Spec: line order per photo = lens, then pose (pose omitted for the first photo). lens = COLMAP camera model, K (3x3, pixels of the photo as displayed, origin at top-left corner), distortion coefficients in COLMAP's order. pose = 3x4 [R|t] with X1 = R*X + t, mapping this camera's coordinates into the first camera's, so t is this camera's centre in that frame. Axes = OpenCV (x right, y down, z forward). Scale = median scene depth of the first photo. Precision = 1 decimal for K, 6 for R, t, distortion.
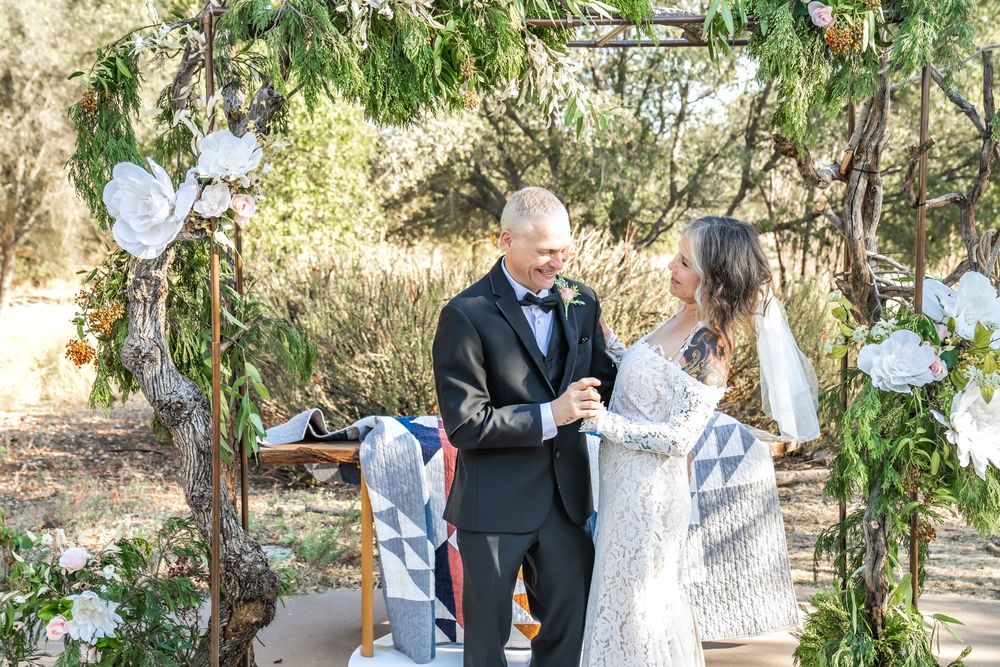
lens RADIAL K [[2800.3, 0, 500.0], [0, 2800.3, 333.5], [0, 0, 1]] dist [0.809328, -0.252777]
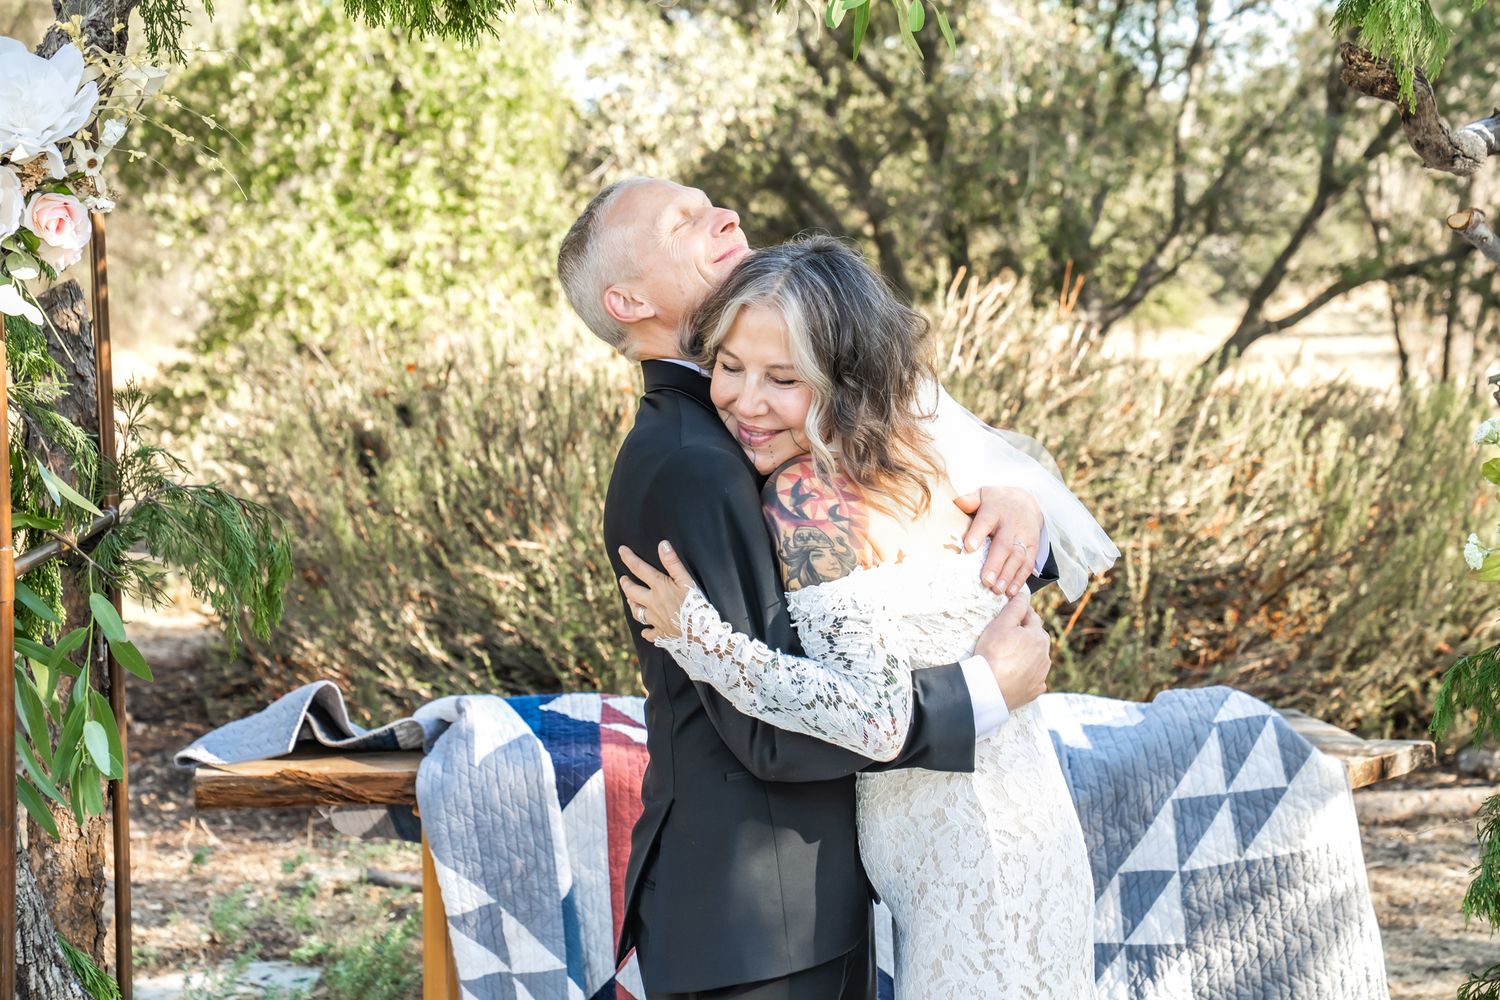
lens RADIAL K [[4200.4, 0, 750.0], [0, 4200.4, 500.0], [0, 0, 1]] dist [0.809328, -0.252777]
pose [[0.997980, -0.004309, -0.063376, 0.037636], [0.005108, 0.999910, 0.012440, -0.008518], [0.063316, -0.012739, 0.997912, 0.274180]]
